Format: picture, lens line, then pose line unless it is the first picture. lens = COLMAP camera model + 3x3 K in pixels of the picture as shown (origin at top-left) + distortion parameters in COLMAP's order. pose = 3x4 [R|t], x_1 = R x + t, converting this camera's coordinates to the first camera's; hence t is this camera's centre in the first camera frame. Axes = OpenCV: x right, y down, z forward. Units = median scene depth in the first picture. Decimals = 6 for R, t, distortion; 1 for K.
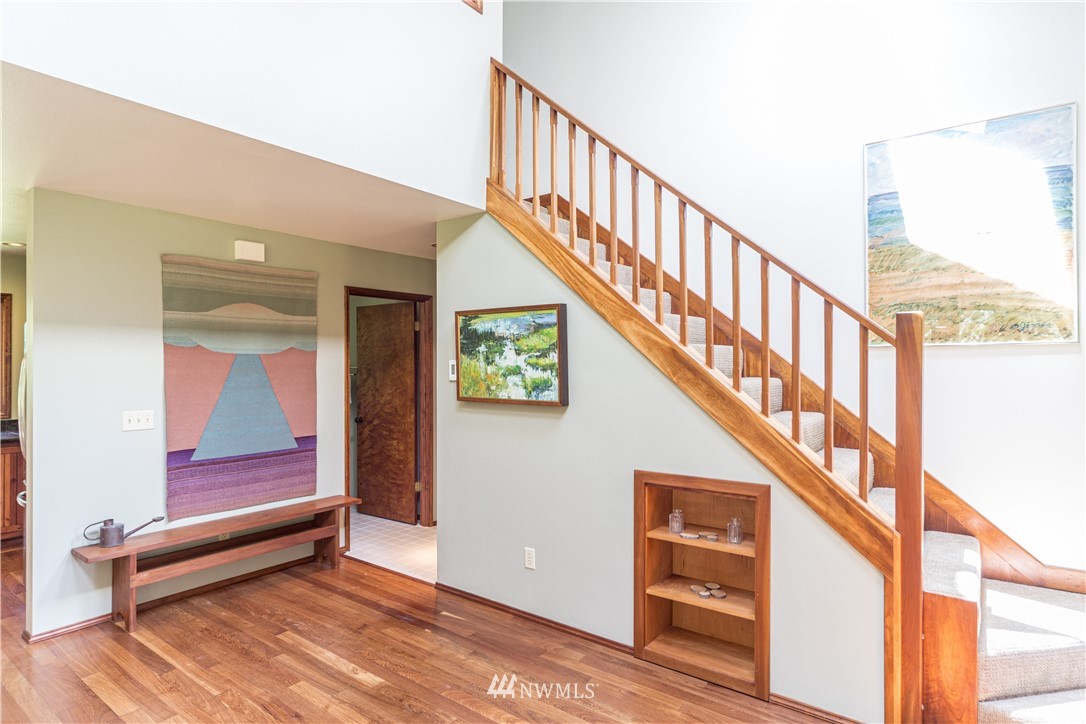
lens RADIAL K [[597.7, 0, 540.3], [0, 597.7, 355.5], [0, 0, 1]] dist [-0.006290, 0.000857]
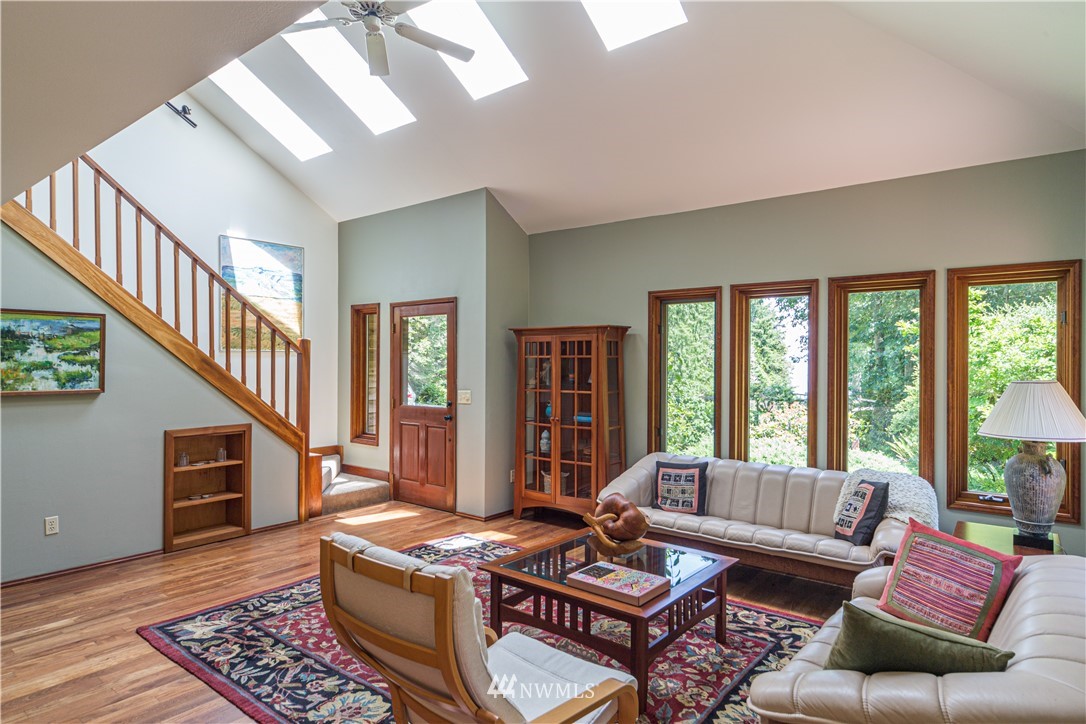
lens RADIAL K [[617.5, 0, 532.8], [0, 617.5, 369.1], [0, 0, 1]] dist [0.000715, -0.000311]
pose [[0.036502, -0.008704, 0.999296, -1.236531], [-0.014854, 0.999847, 0.009252, 0.006849], [-0.999223, -0.015181, 0.036367, 0.013311]]
